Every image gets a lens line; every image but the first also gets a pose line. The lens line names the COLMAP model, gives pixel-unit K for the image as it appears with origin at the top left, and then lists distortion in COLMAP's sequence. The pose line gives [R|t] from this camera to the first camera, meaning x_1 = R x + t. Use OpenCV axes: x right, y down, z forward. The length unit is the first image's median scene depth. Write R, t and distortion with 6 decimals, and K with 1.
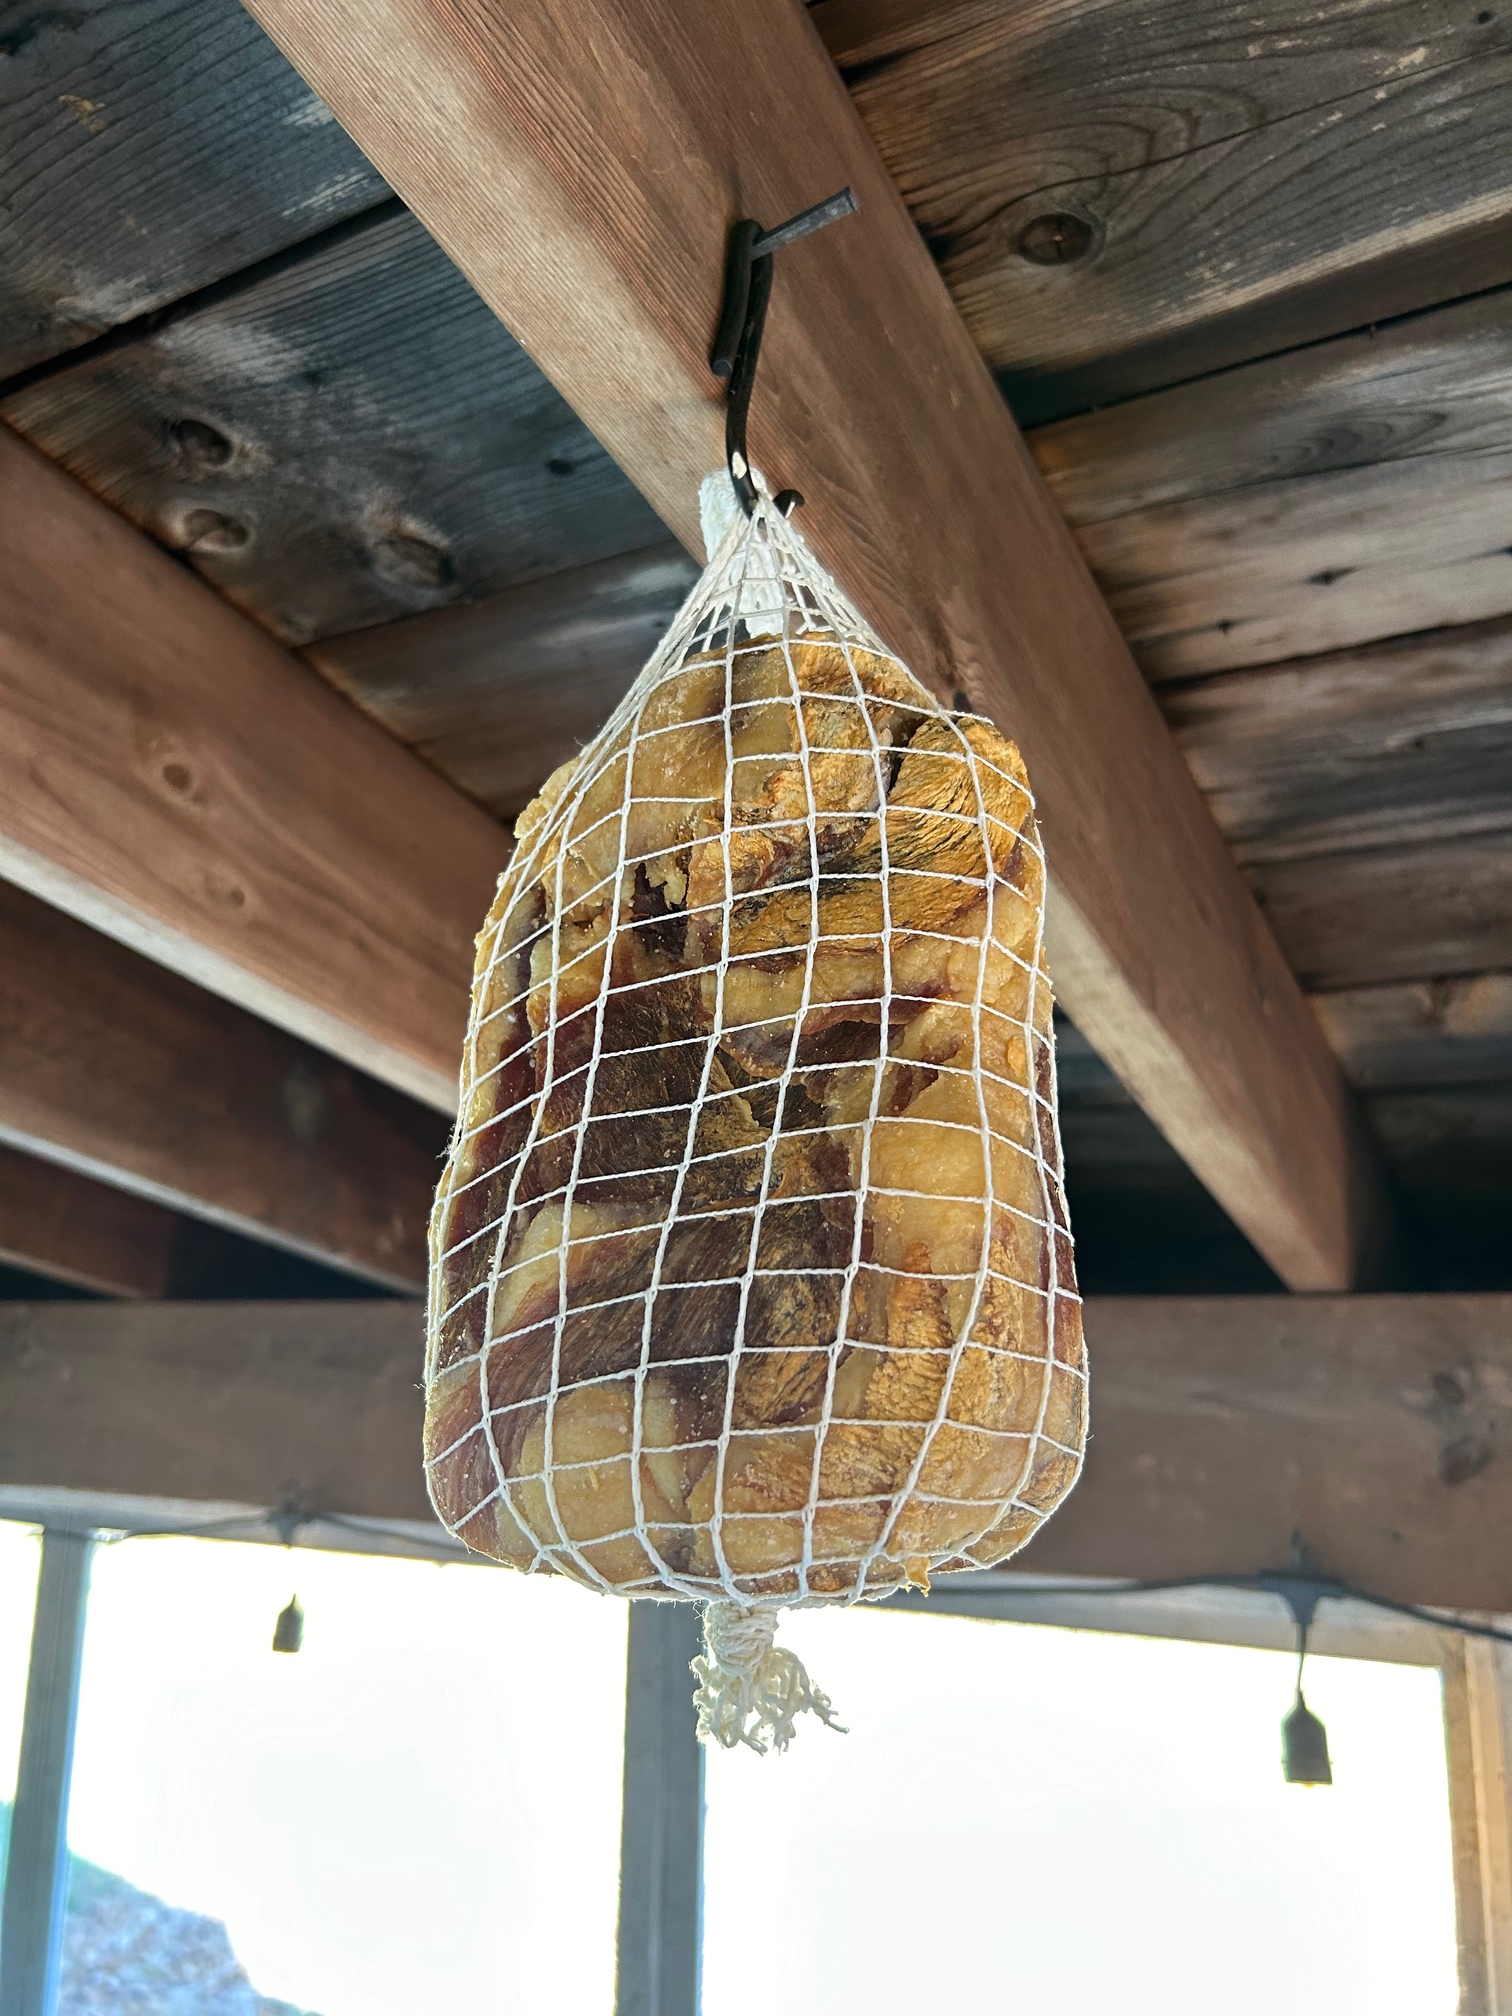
lens RADIAL K [[1649.5, 0, 792.1], [0, 1649.5, 993.4], [0, 0, 1]] dist [0.038873, -0.059622]
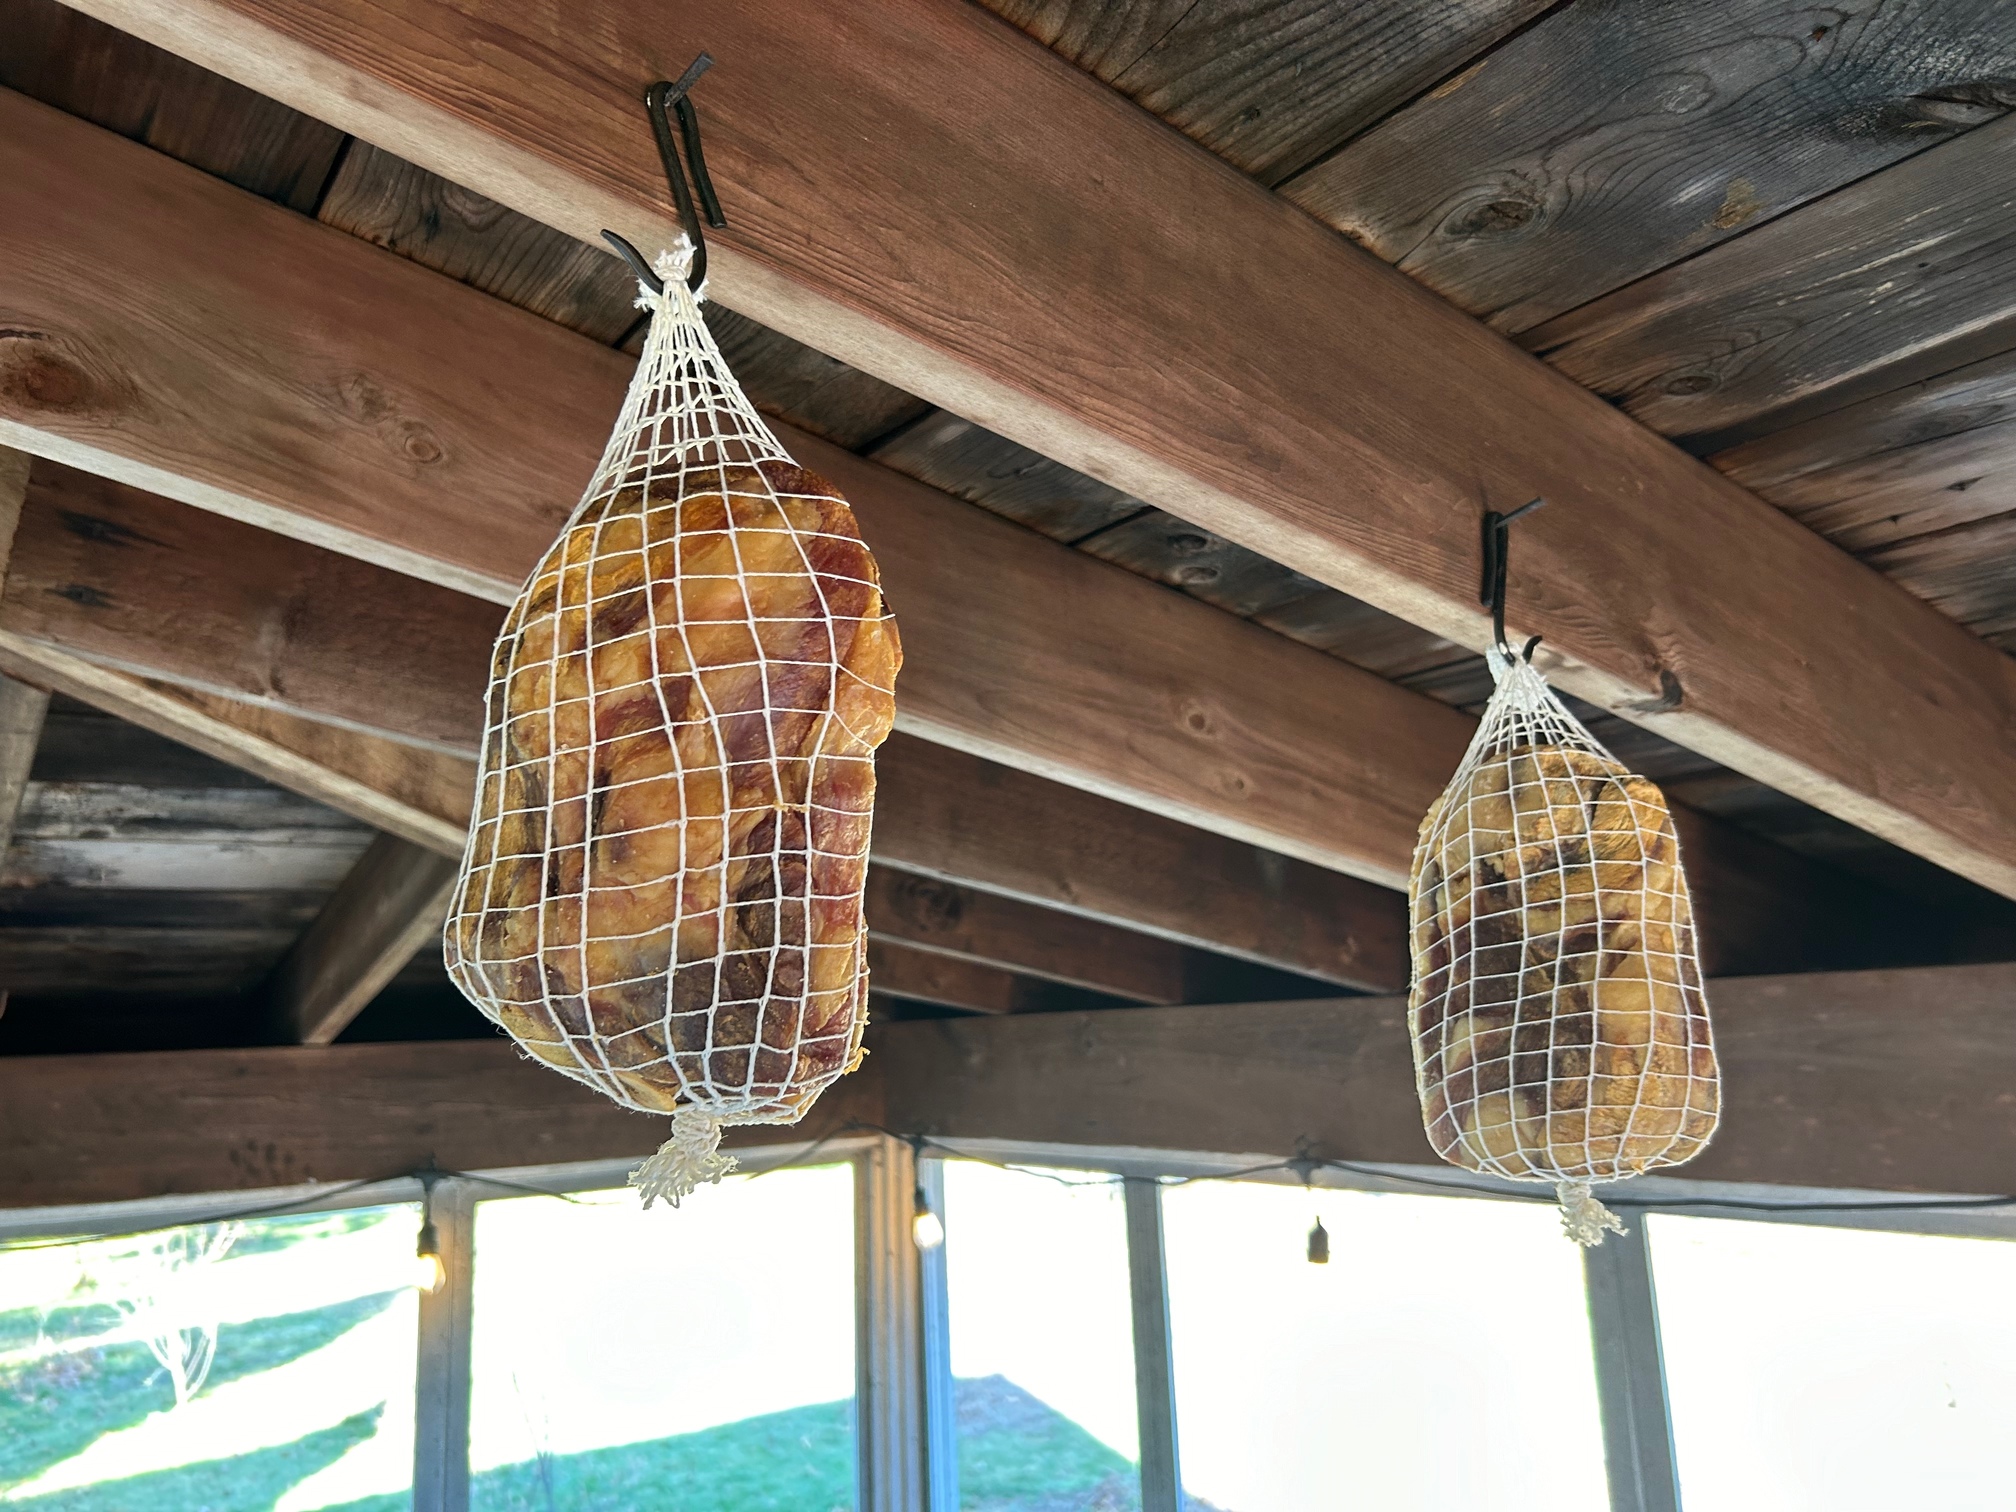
lens RADIAL K [[1649.5, 0, 972.4], [0, 1649.5, 727.4], [0, 0, 1]] dist [0.038873, -0.059622]
pose [[0.900631, -0.136841, -0.412479, 0.236403], [0.155939, 0.987683, 0.012821, -0.392085], [0.405644, -0.075869, 0.910877, -1.307223]]
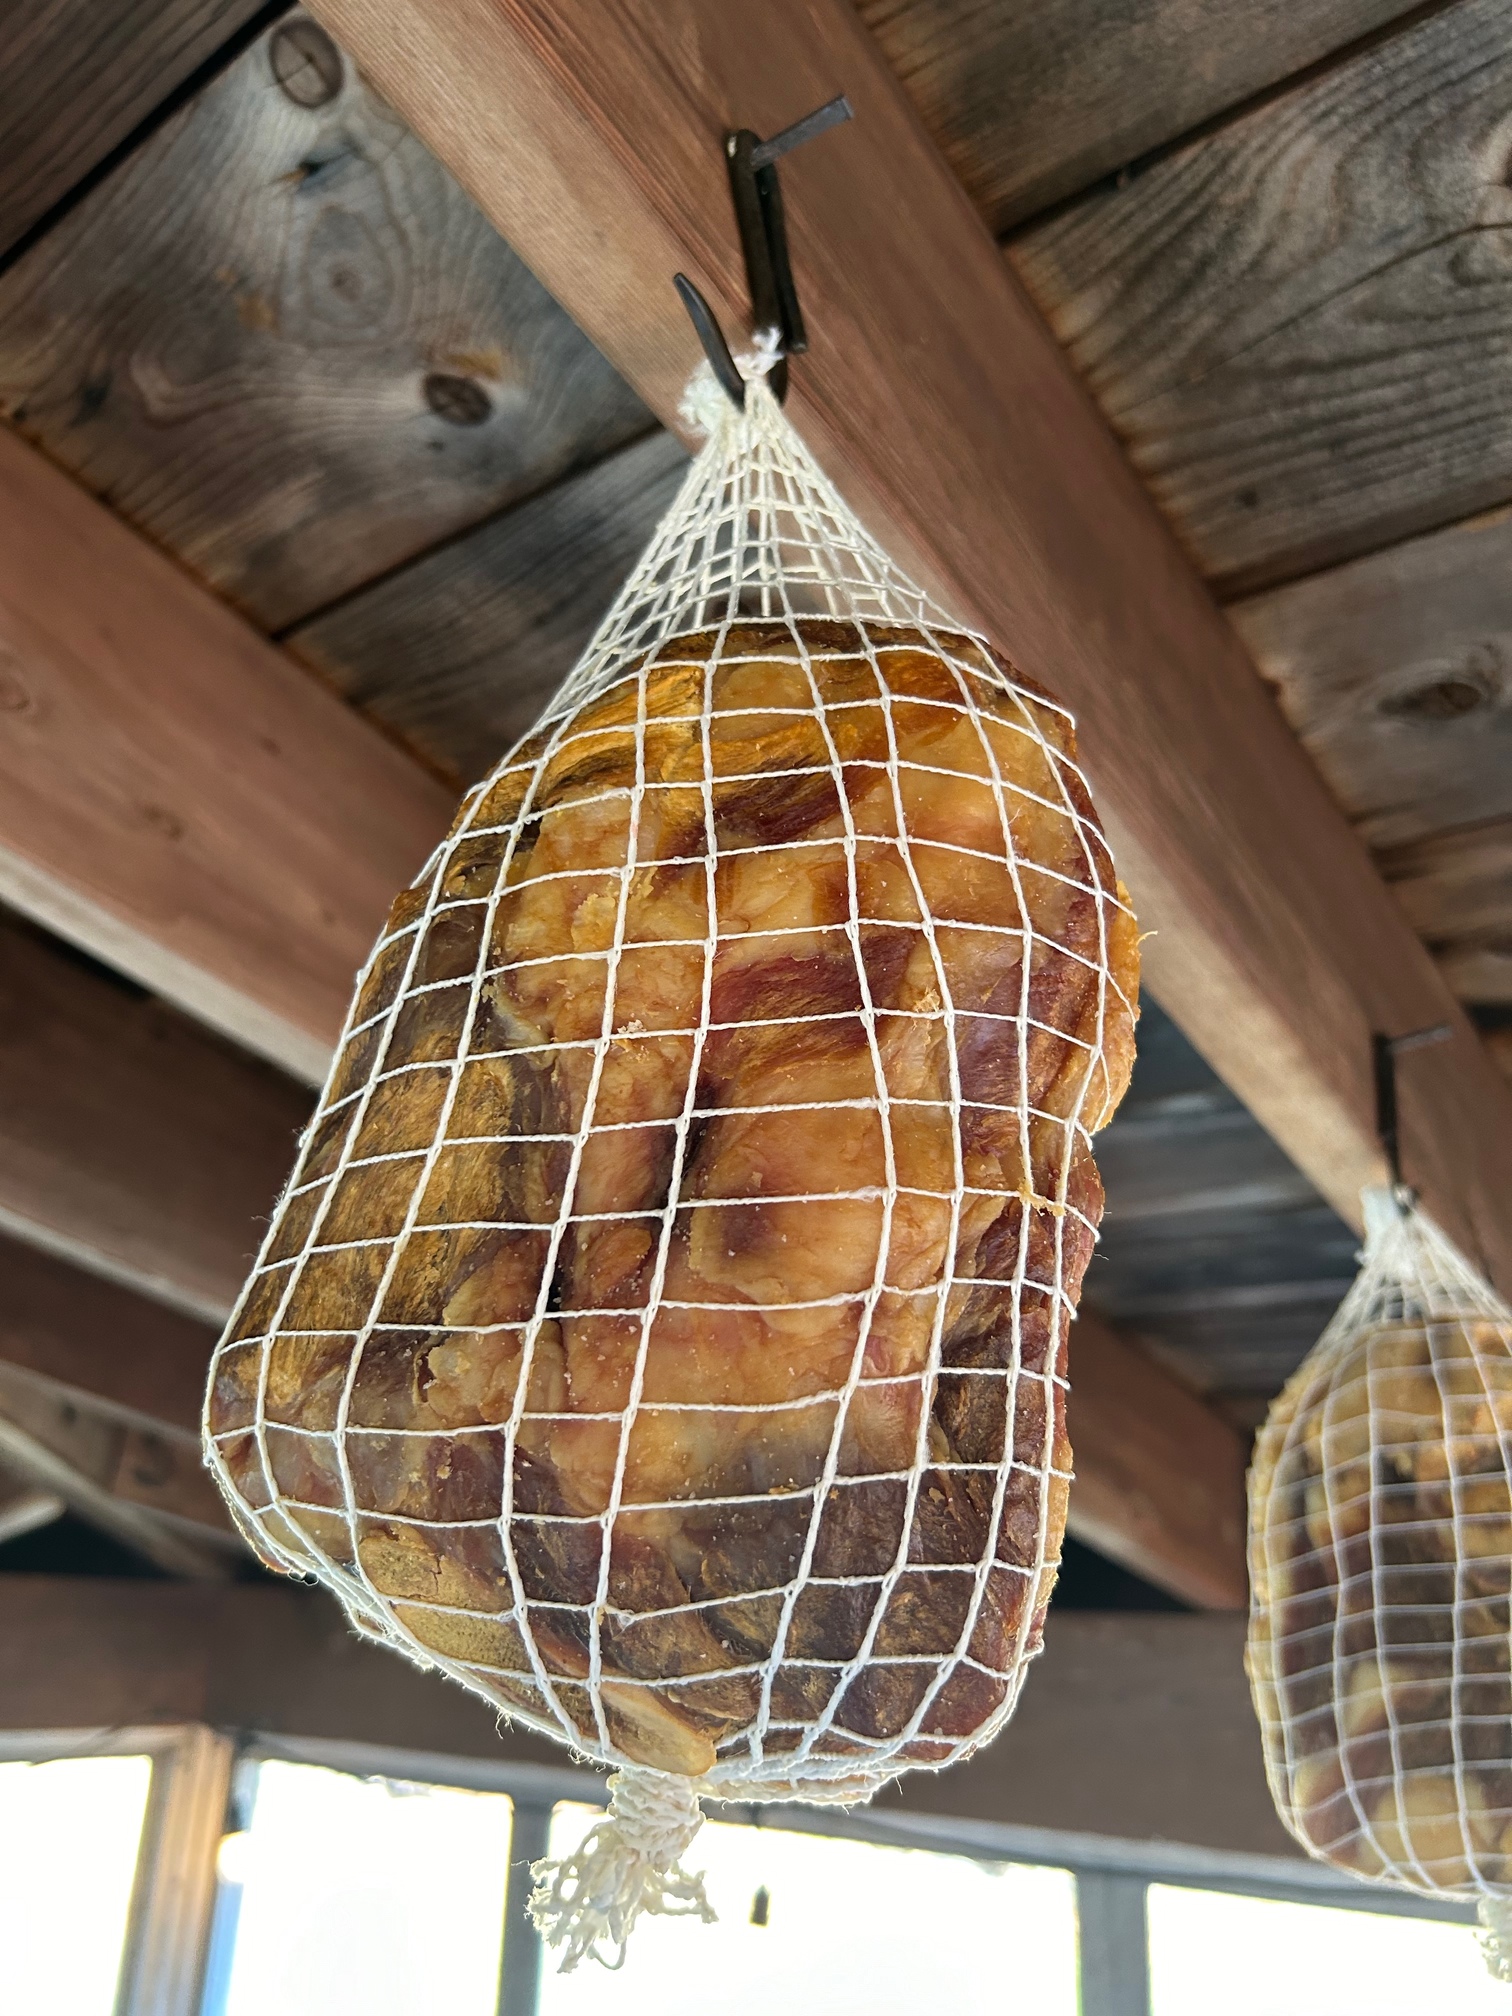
lens RADIAL K [[1649.5, 0, 792.1], [0, 1649.5, 993.4], [0, 0, 1]] dist [0.038873, -0.059622]
pose [[0.991764, -0.030575, -0.124378, -0.488281], [0.012751, 0.989835, -0.141646, -0.321680], [0.127444, 0.138894, 0.982073, -0.890110]]
